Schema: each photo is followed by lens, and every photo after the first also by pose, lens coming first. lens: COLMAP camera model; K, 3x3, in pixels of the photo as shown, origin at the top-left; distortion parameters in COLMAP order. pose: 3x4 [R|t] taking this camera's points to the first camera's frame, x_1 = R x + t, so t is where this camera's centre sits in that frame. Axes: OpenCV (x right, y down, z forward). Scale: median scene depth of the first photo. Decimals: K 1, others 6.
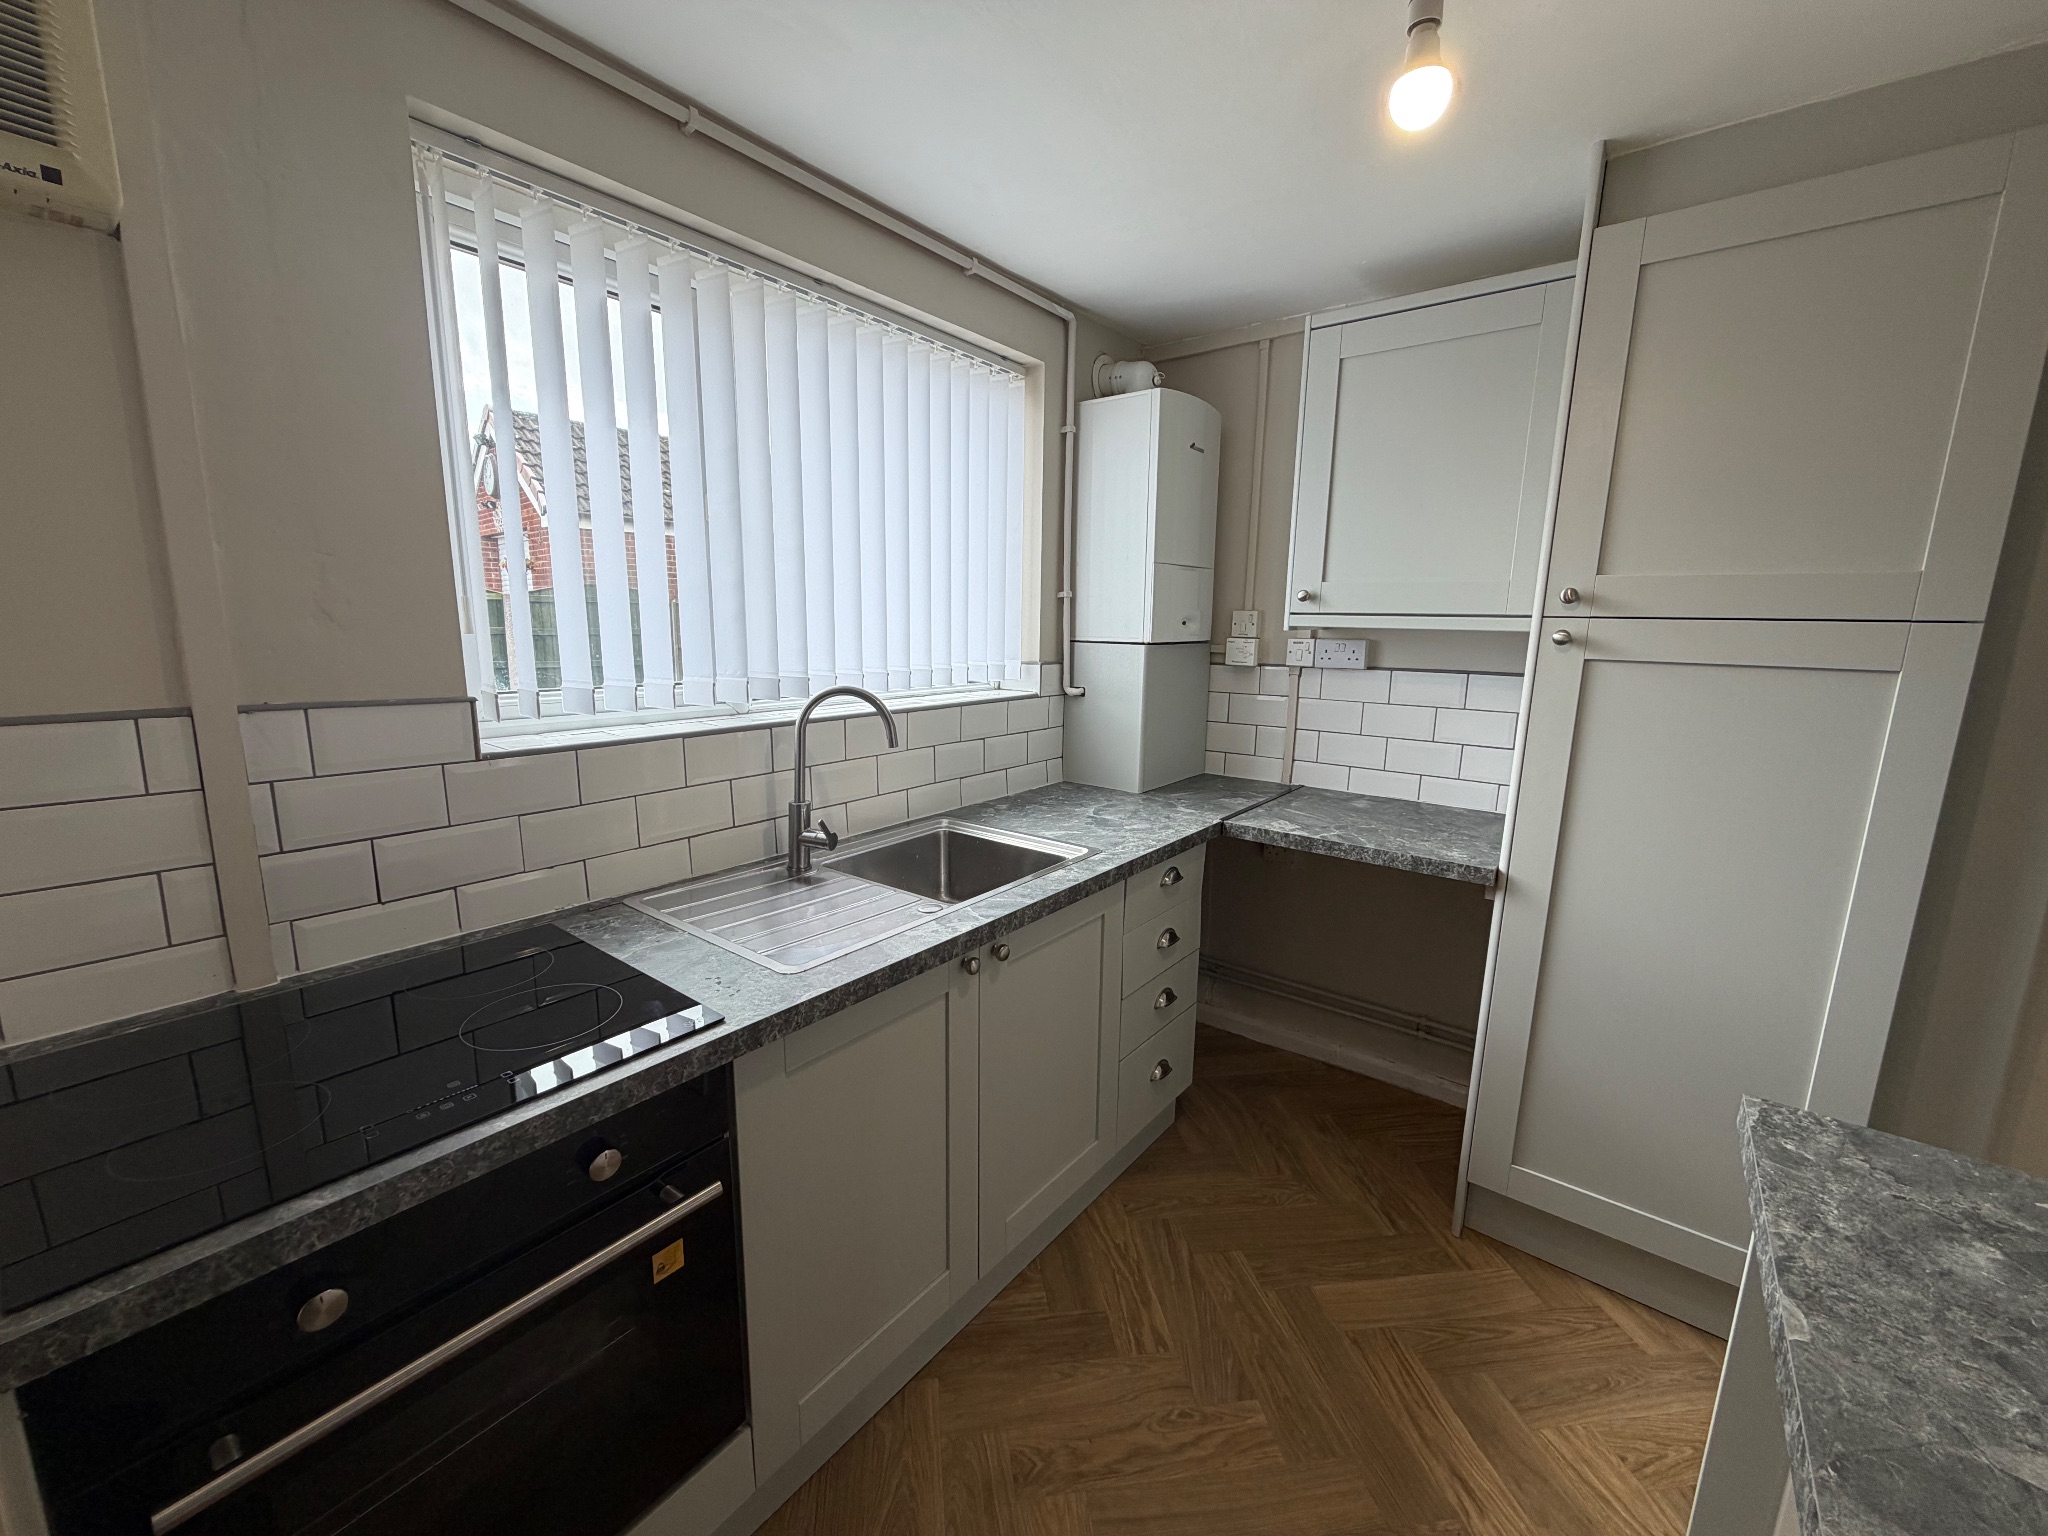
lens RADIAL K [[811.3, 0, 1020.1], [0, 811.3, 765.7], [0, 0, 1]] dist [-0.001640, -0.000121]
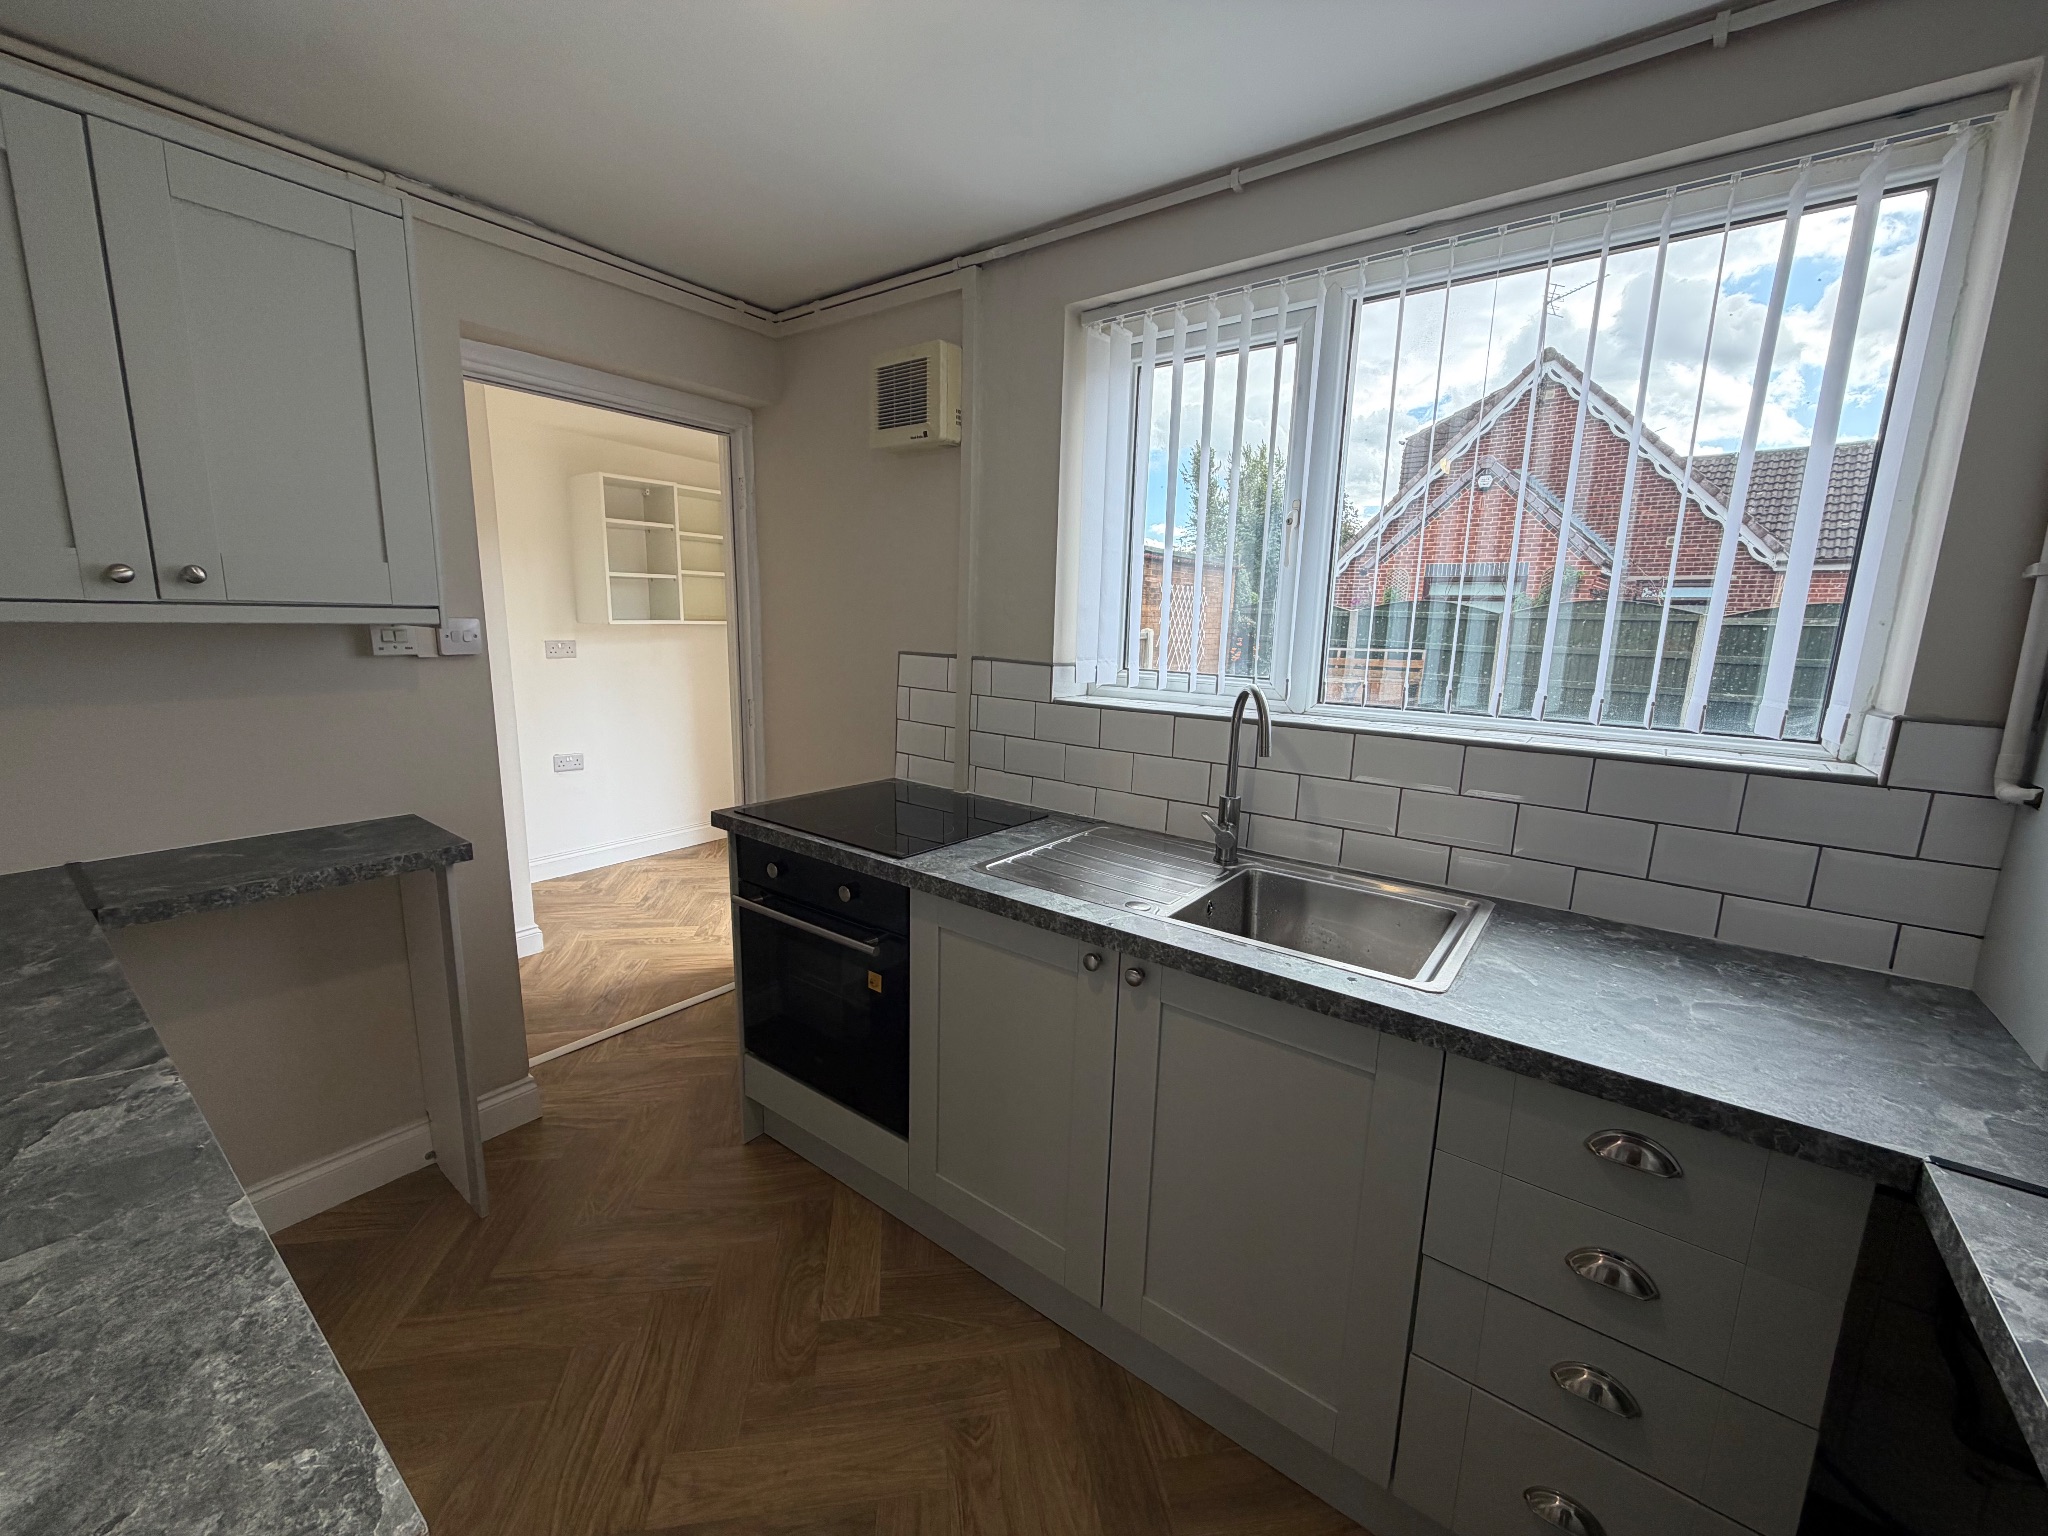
lens RADIAL K [[811.3, 0, 1020.1], [0, 811.3, 765.7], [0, 0, 1]] dist [-0.001640, -0.000121]
pose [[0.015853, 0.163087, -0.986484, 0.982516], [-0.204534, 0.966275, 0.156459, -0.132683], [0.978731, 0.199289, 0.048675, 0.933133]]
